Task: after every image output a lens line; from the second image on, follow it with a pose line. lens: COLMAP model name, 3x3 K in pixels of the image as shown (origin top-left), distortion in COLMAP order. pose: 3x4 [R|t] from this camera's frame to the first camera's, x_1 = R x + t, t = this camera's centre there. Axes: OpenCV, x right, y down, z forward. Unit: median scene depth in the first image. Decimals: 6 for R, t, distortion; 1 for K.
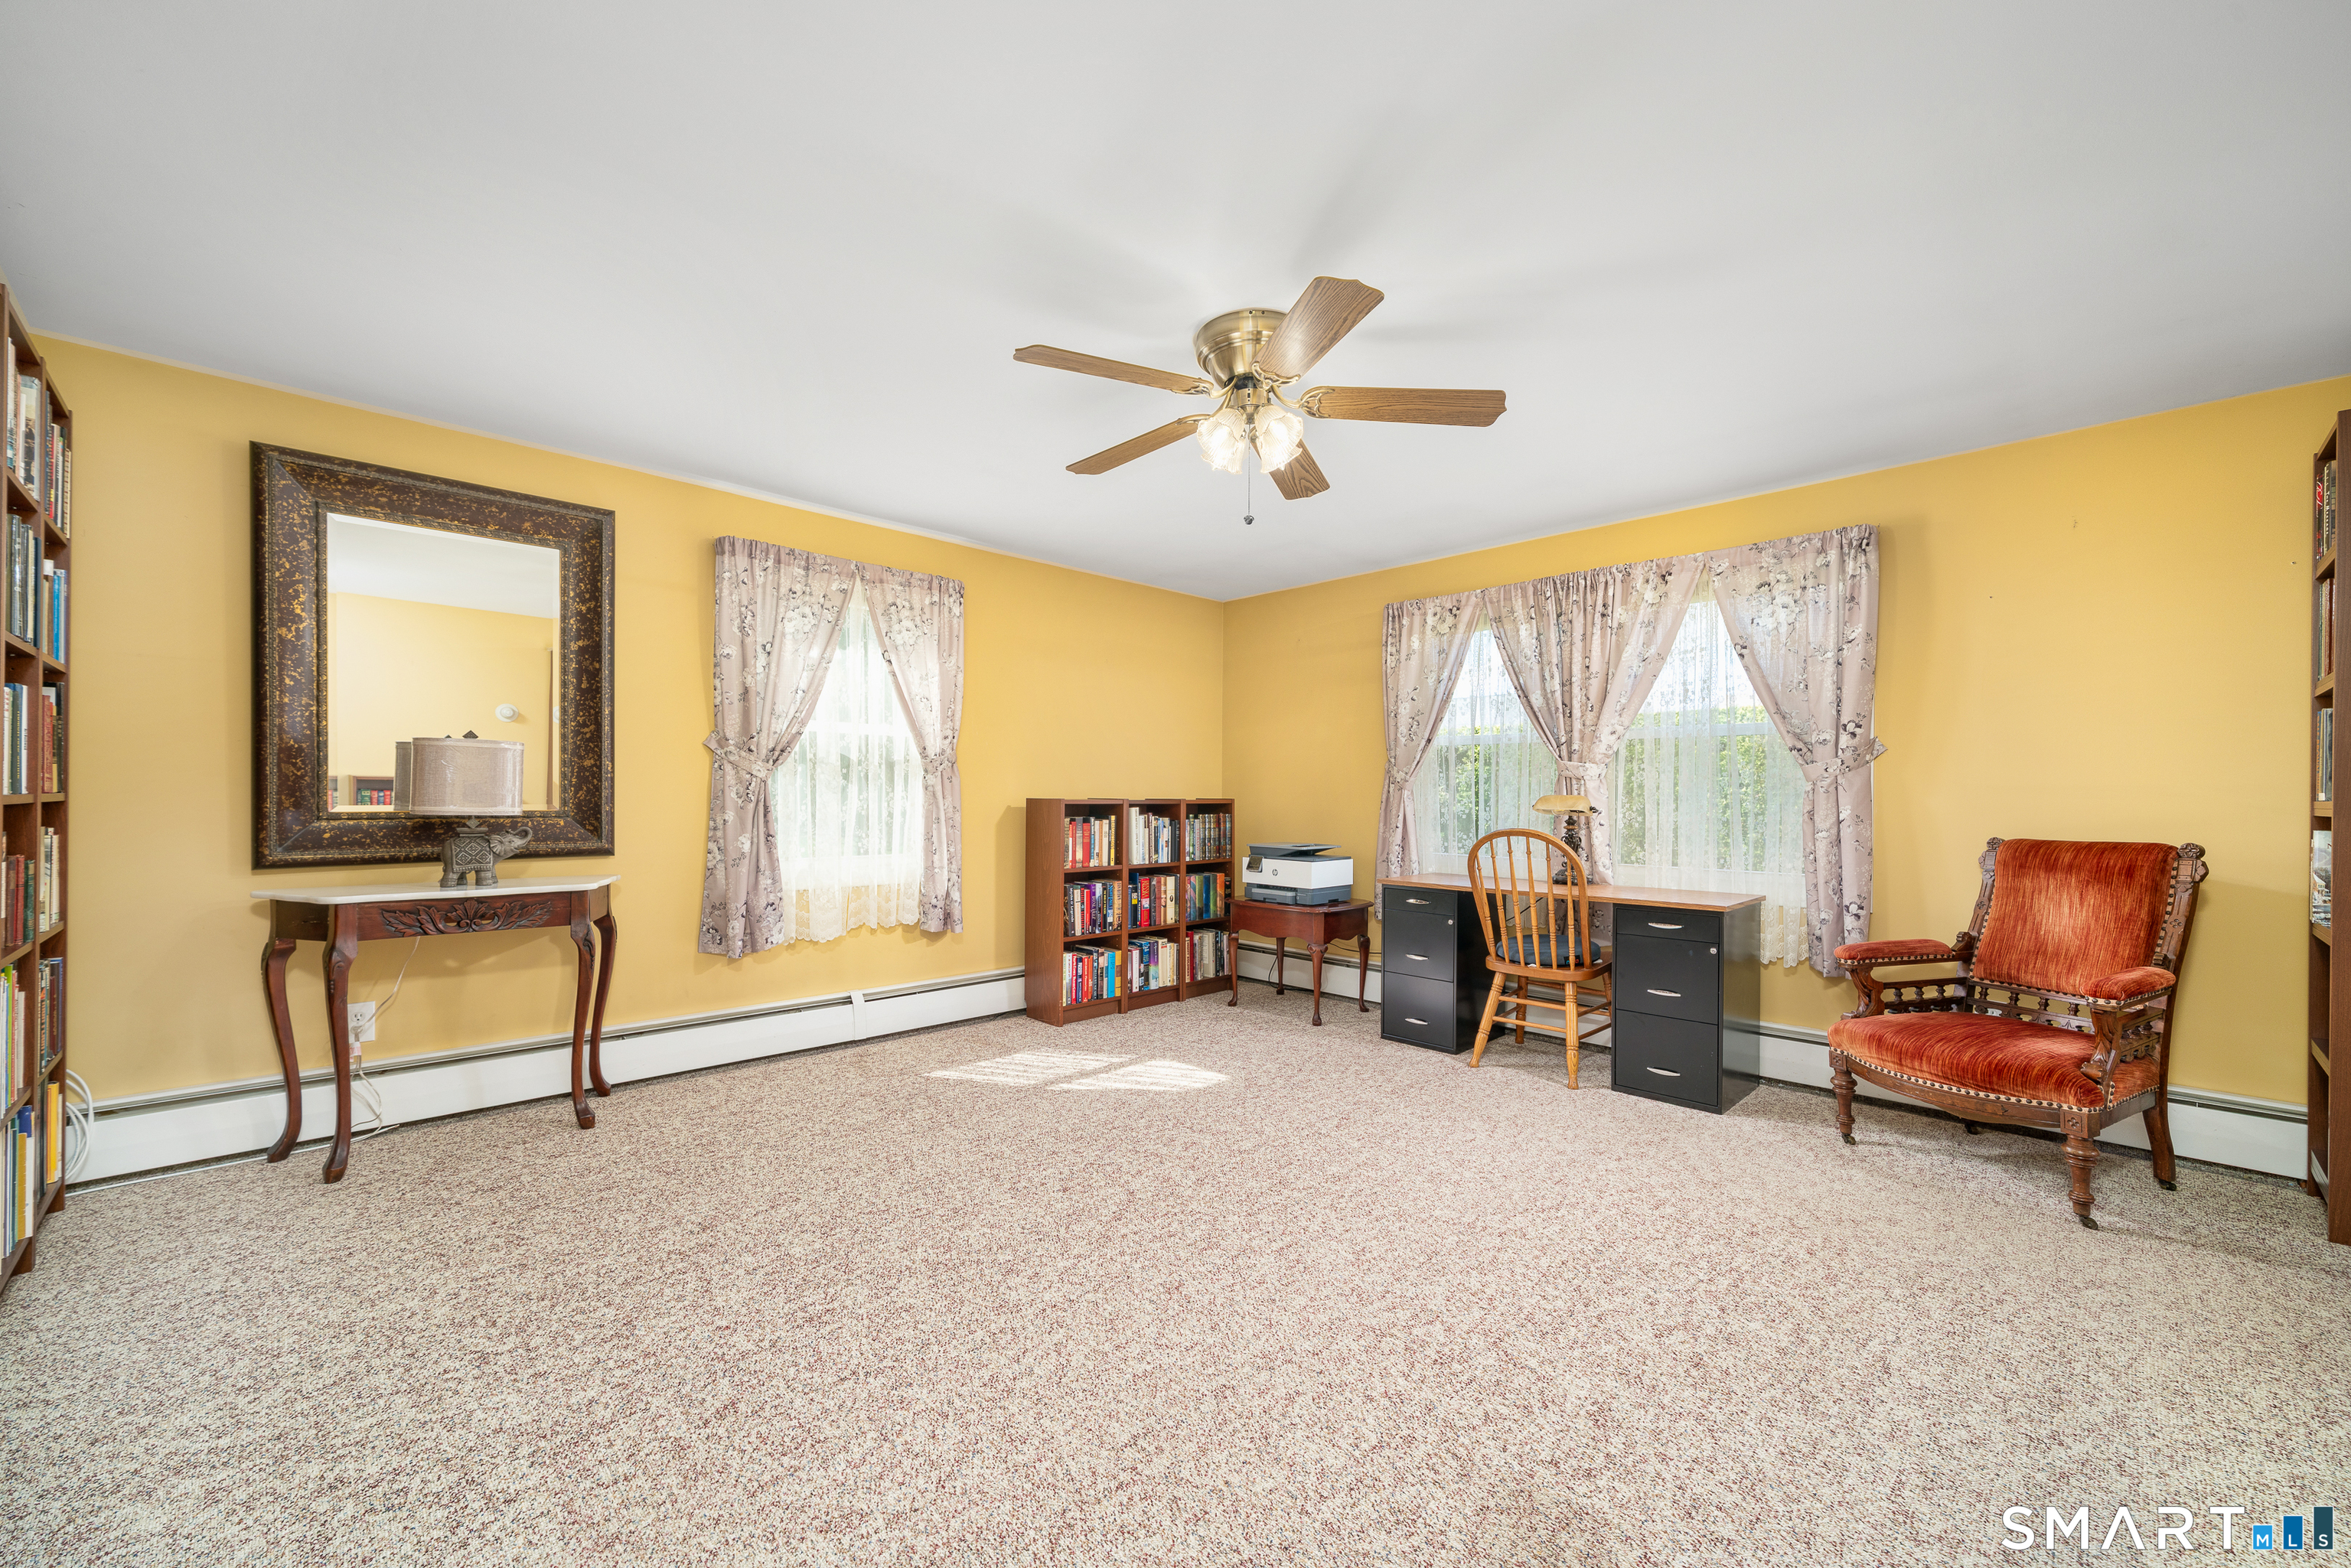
lens RADIAL K [[923.6, 0, 1158.1], [0, 923.6, 802.5], [0, 0, 1]] dist [-0.000517, 0.000034]
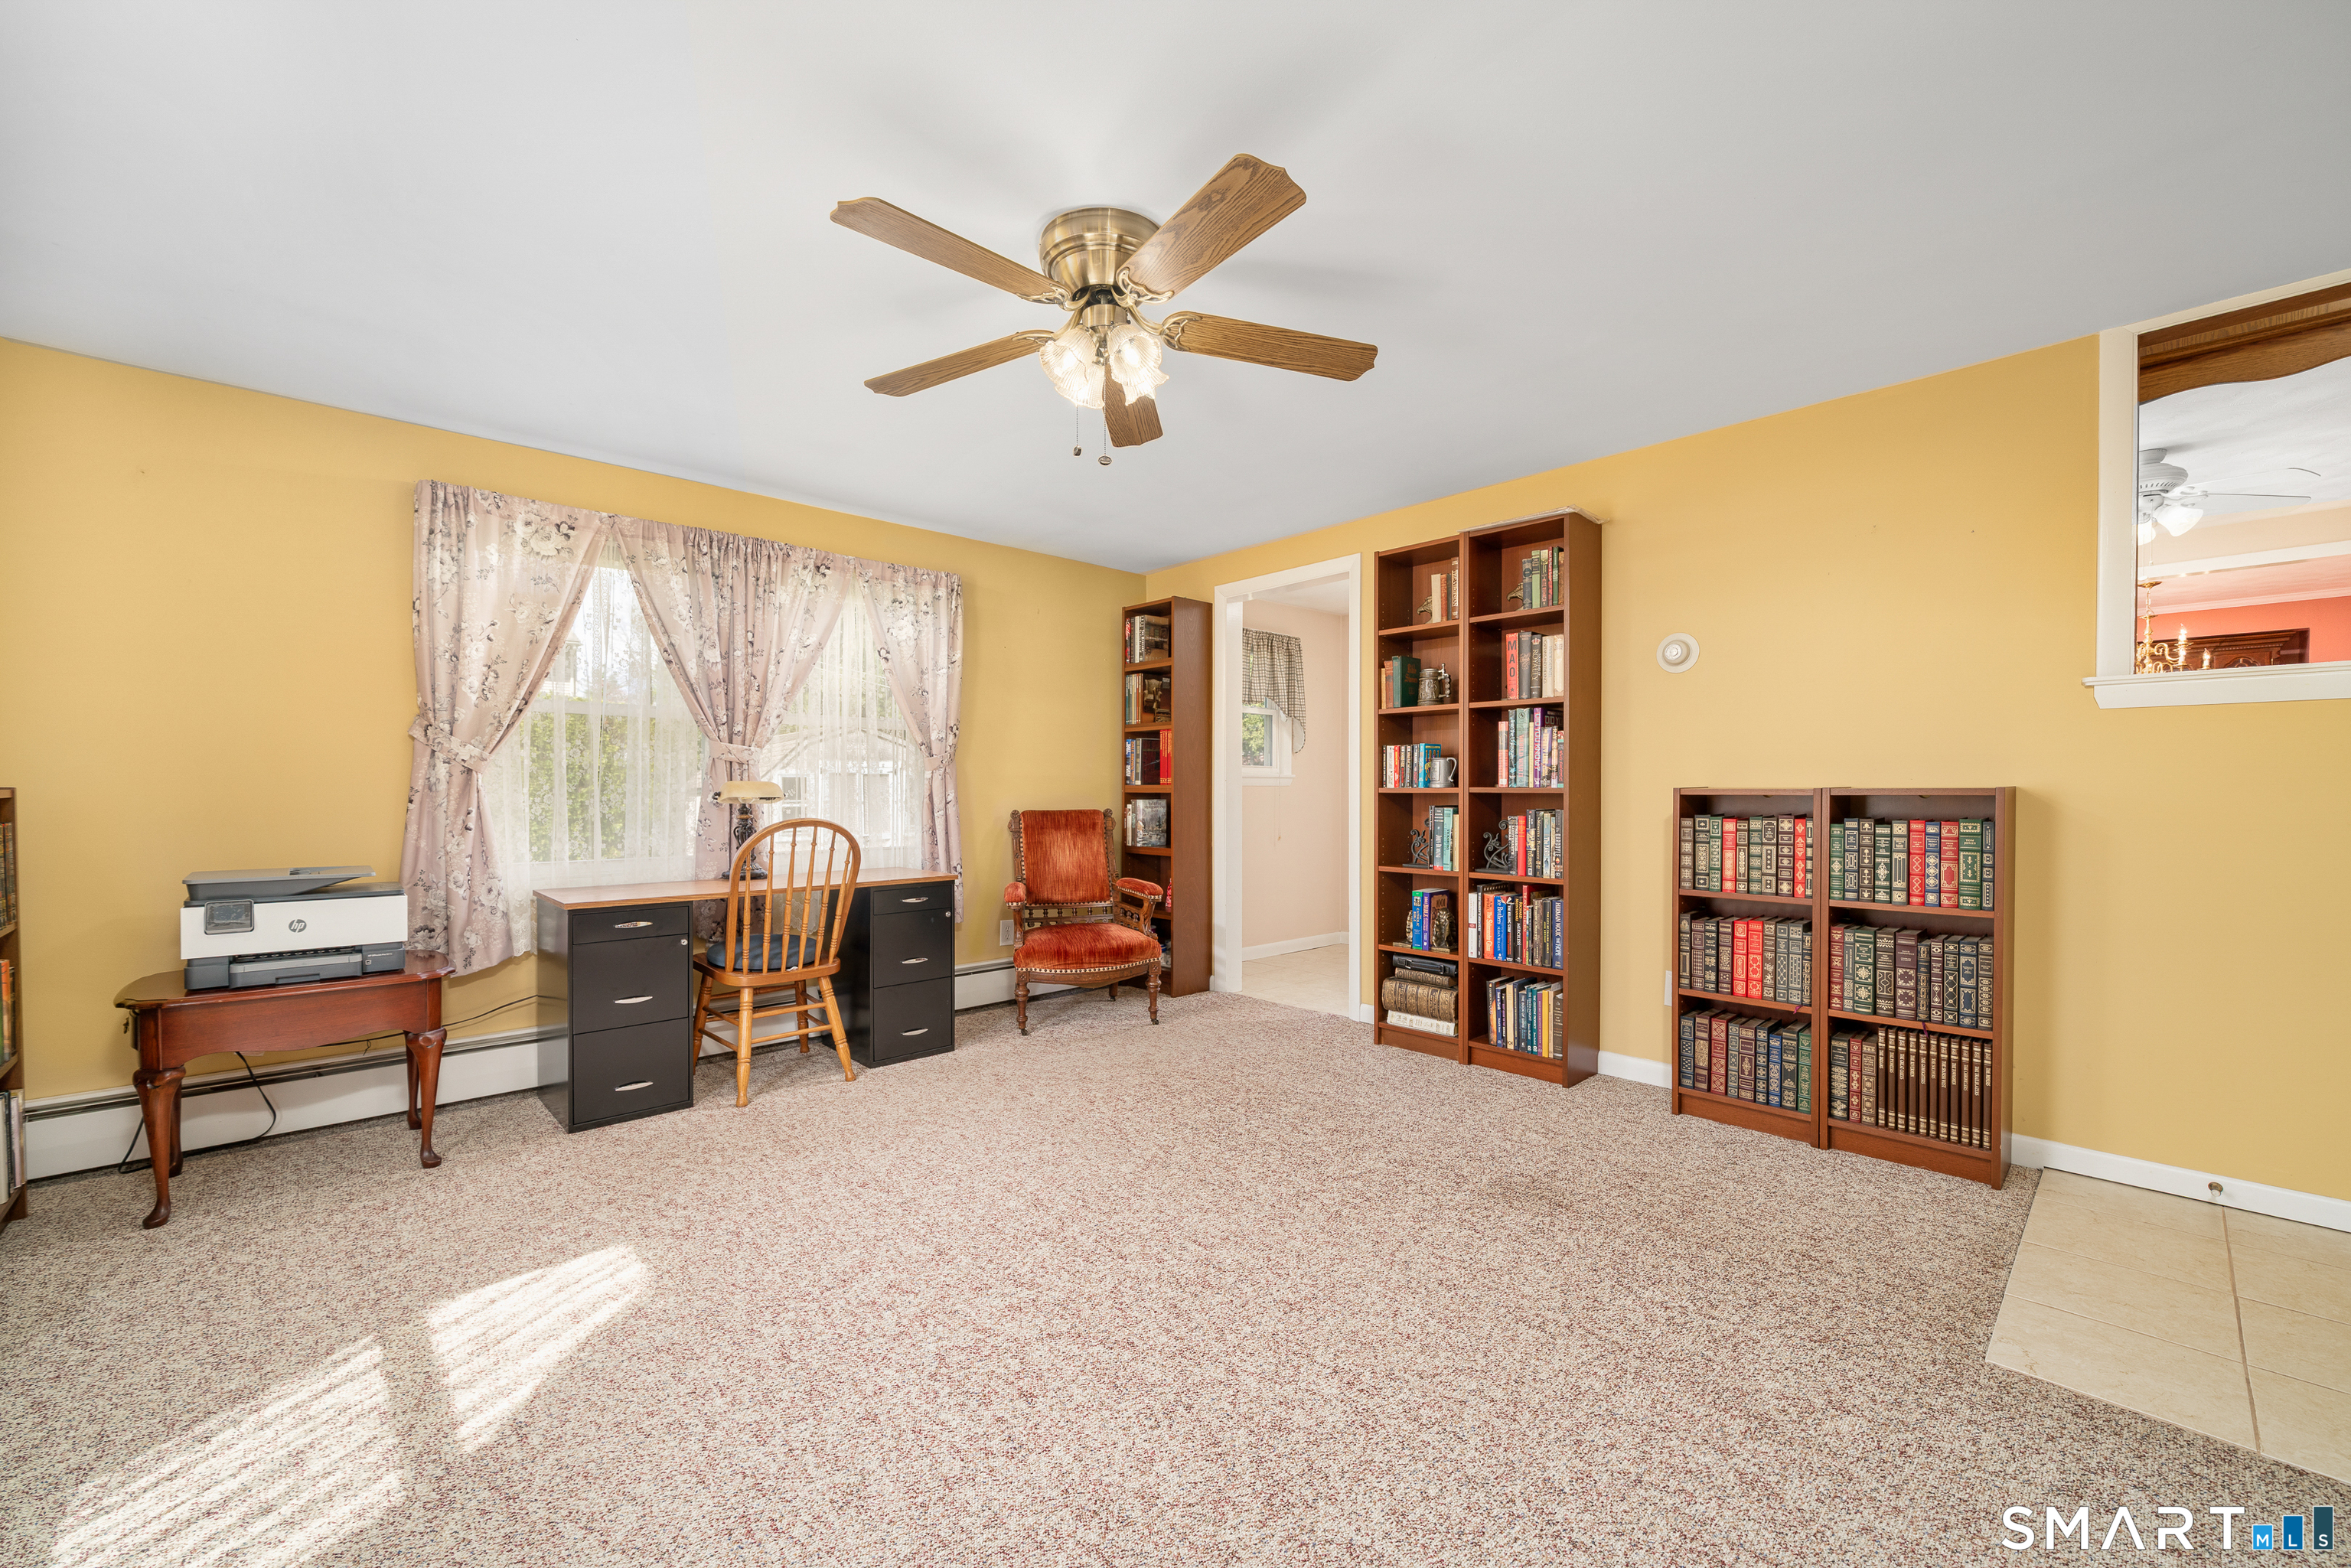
lens RADIAL K [[825.3, 0, 1317.9], [0, 825.3, 807.2], [0, 0, 1]] dist [-0.004948, 0.000221]
pose [[-0.005003, -0.028751, 0.999574, -0.406522], [0.006331, 0.999566, 0.028782, -0.002298], [-0.999967, 0.006473, -0.004819, 0.491452]]
